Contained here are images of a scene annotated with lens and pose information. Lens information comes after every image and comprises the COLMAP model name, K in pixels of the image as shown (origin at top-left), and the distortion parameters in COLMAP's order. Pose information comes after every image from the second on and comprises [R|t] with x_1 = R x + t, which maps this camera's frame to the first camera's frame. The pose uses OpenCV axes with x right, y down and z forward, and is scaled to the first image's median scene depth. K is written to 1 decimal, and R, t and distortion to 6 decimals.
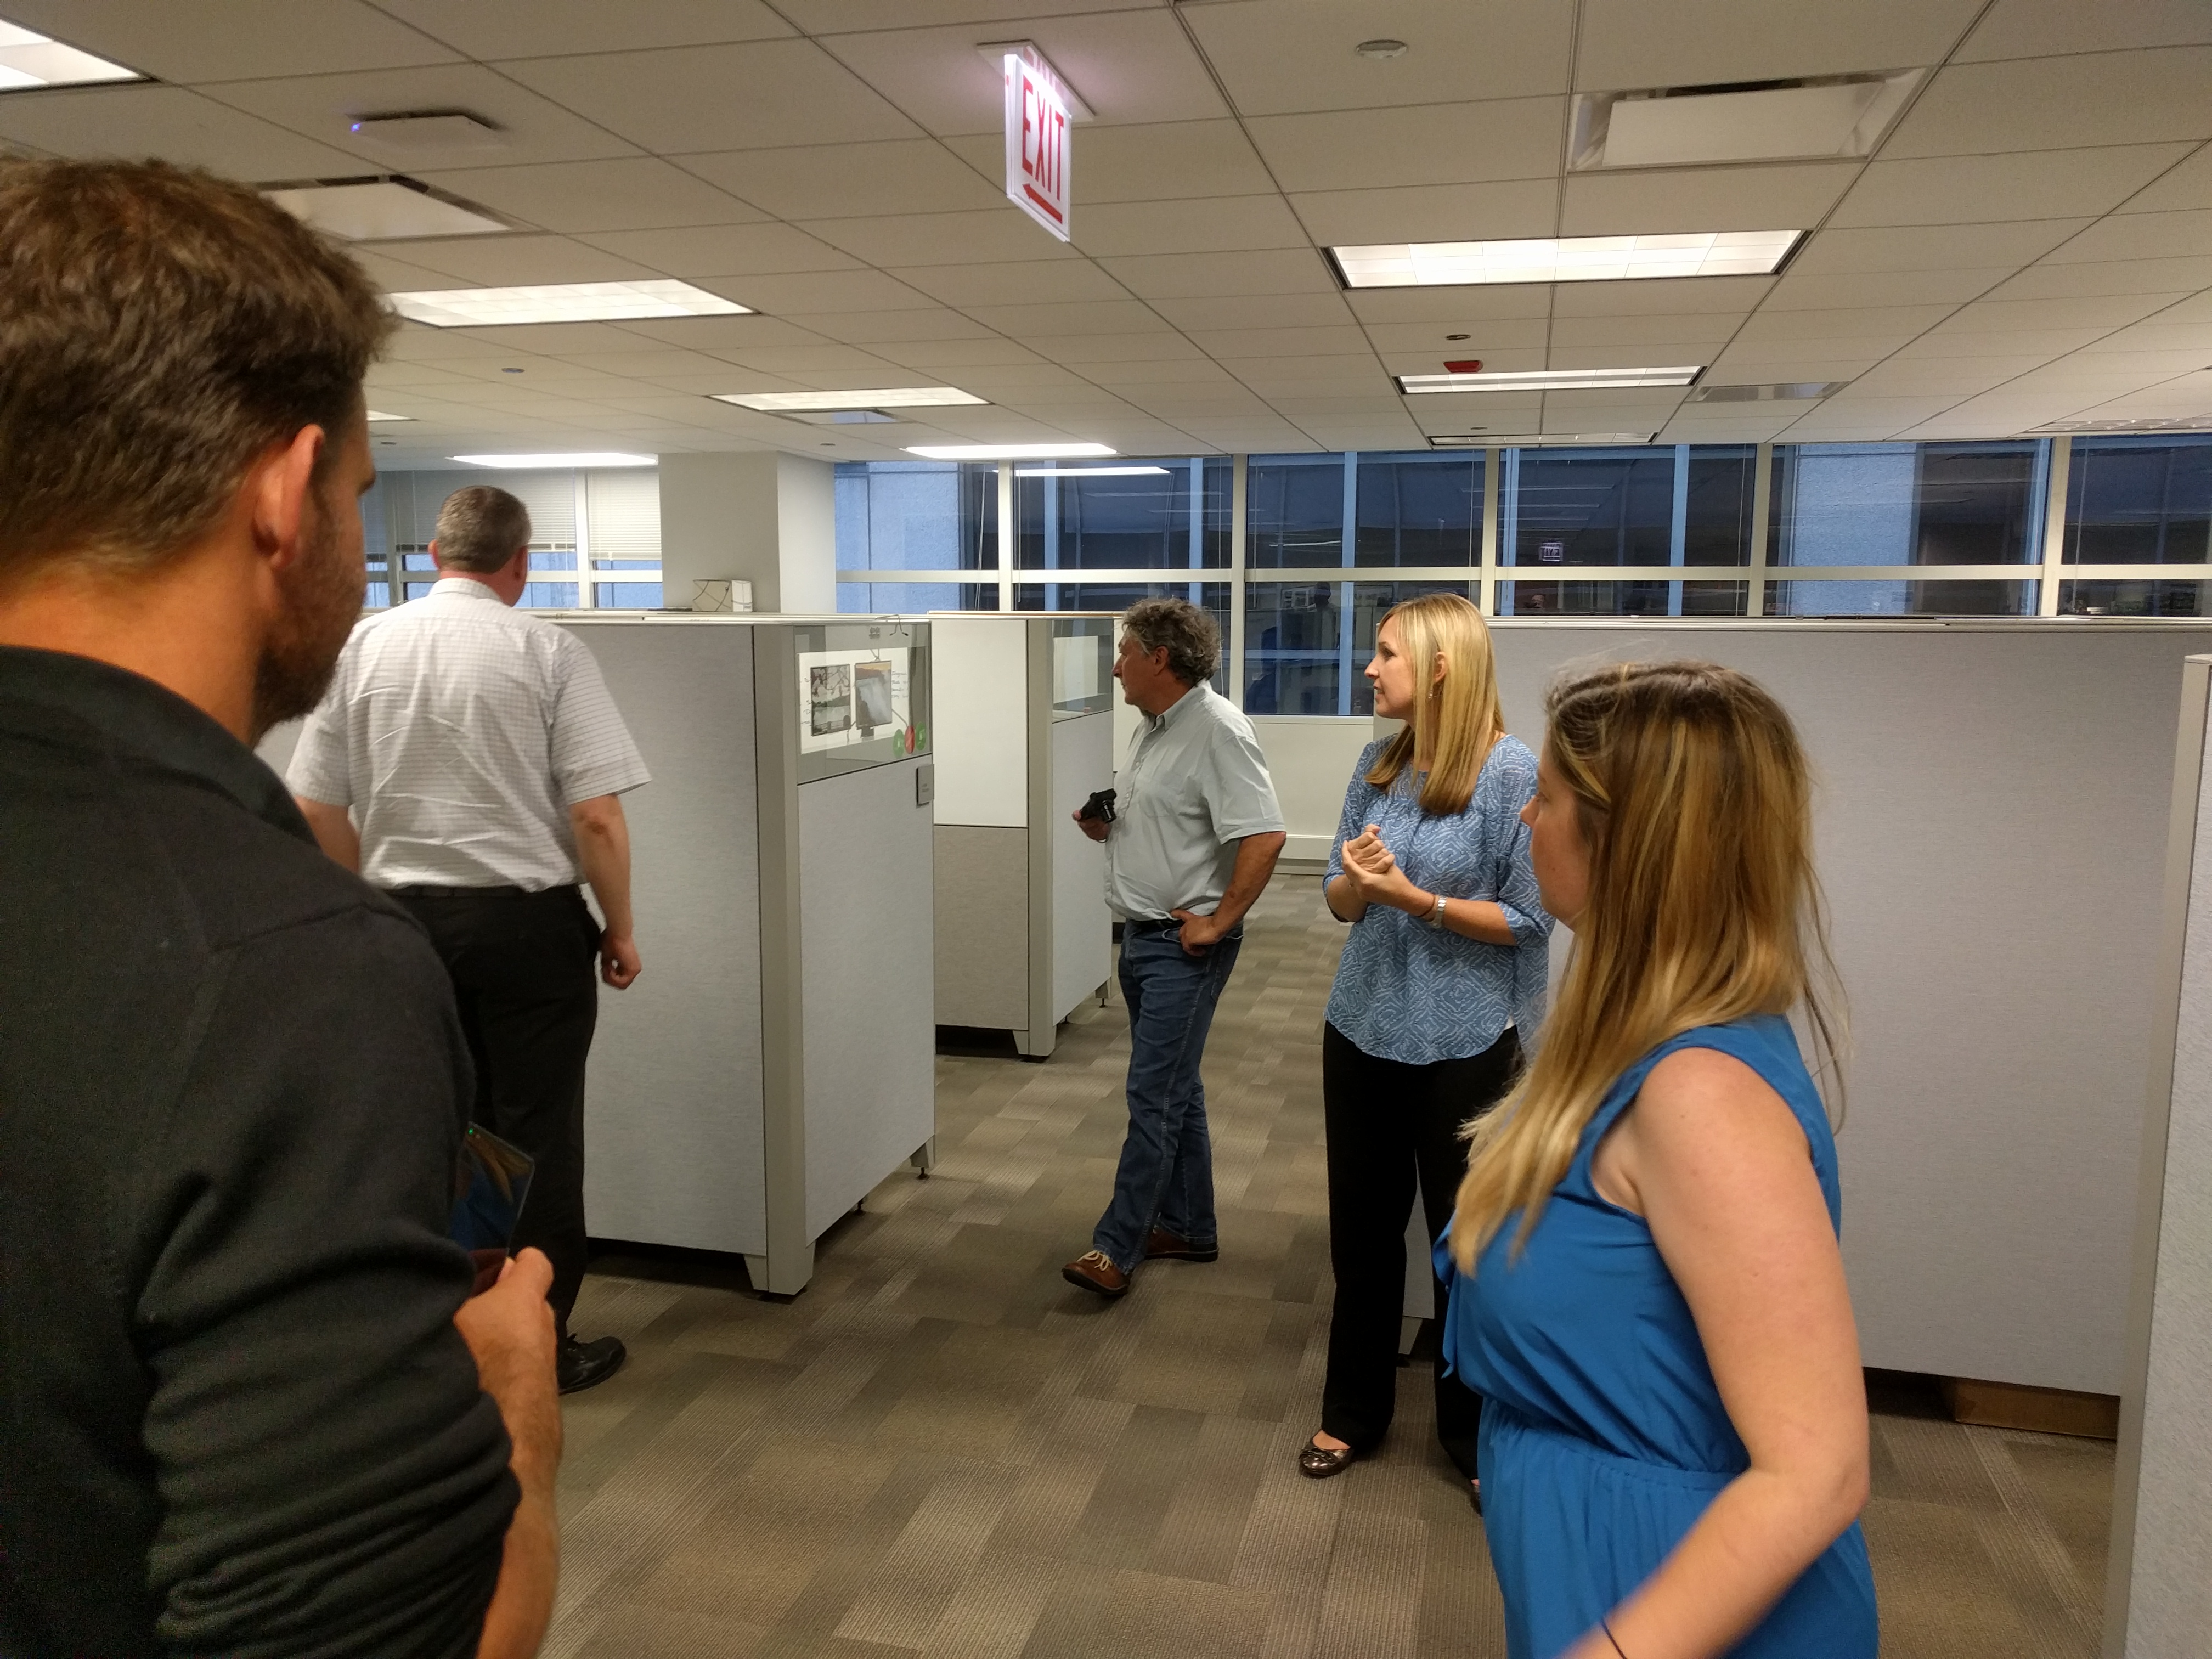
lens RADIAL K [[1649.2, 0, 1106.0], [0, 1649.2, 829.5], [0, 0, 1]] dist [0.029321, 0.000998]
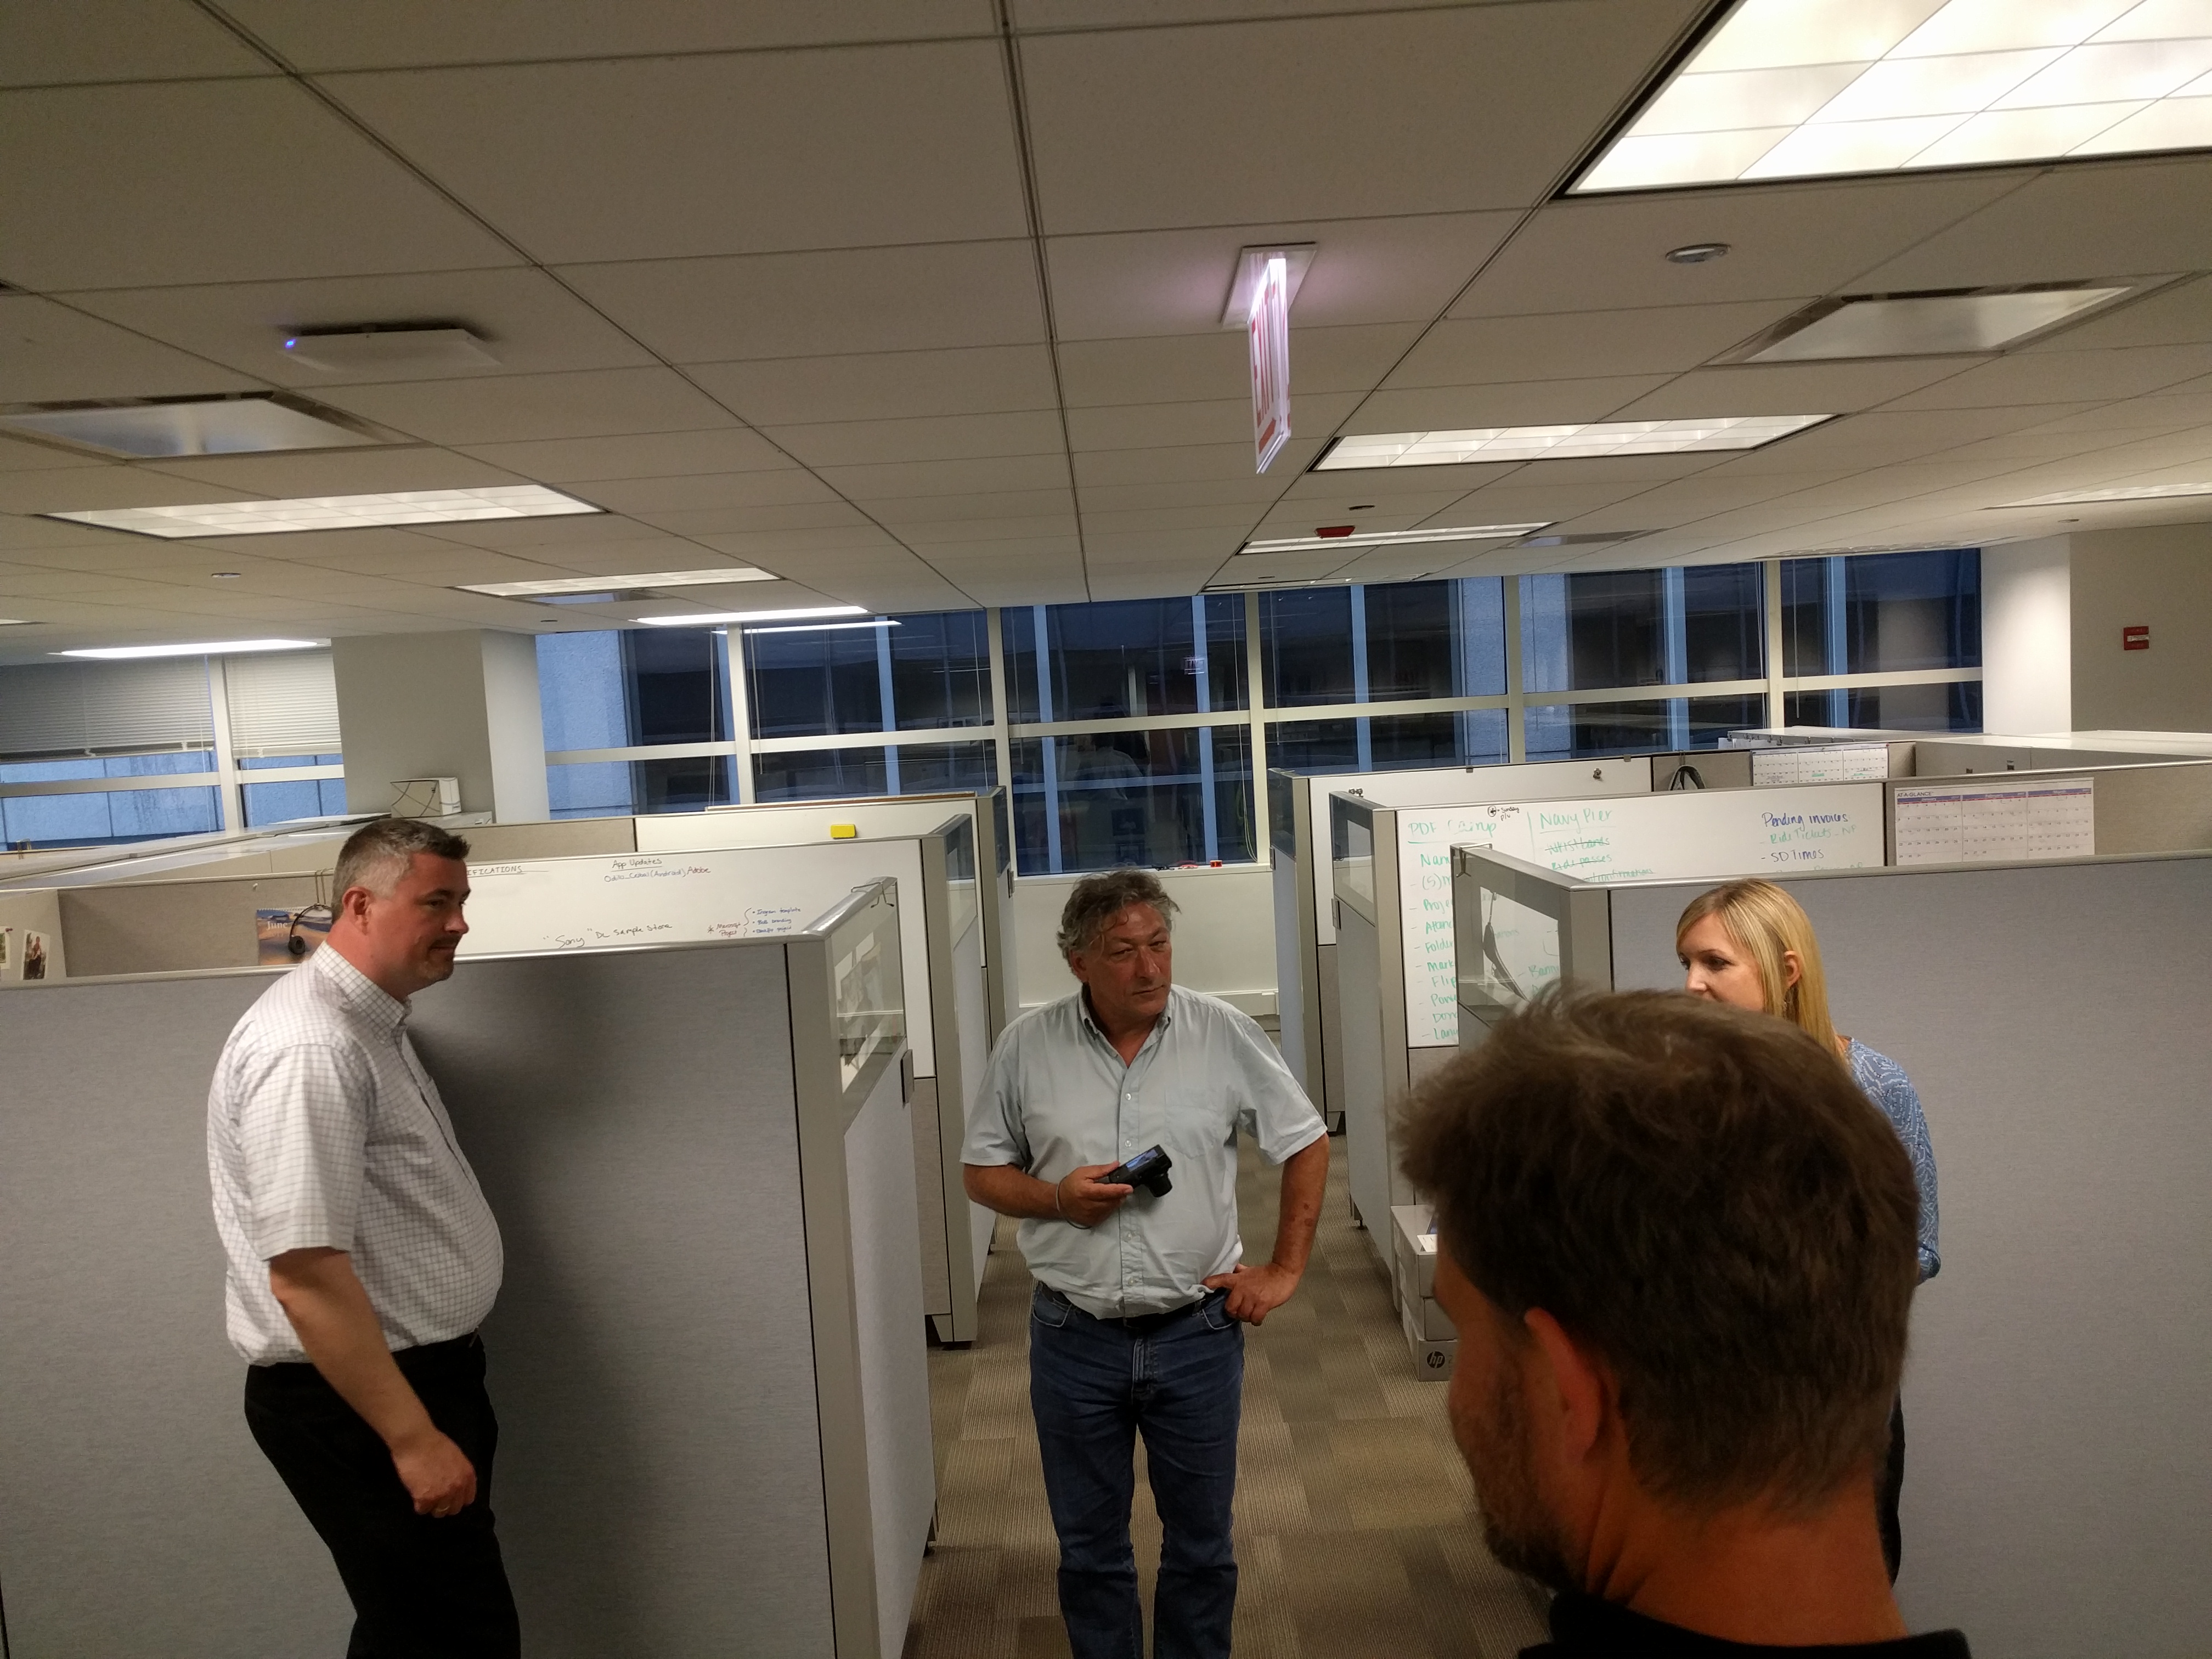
lens RADIAL K [[1664.2, 0, 1106.0], [0, 1664.2, 829.5], [0, 0, 1]] dist [0.005410, -0.000062]
pose [[0.968543, -0.078246, 0.236227, -0.140916], [0.093062, 0.994290, -0.052220, -0.068618], [-0.230792, 0.072561, 0.970294, 0.114757]]
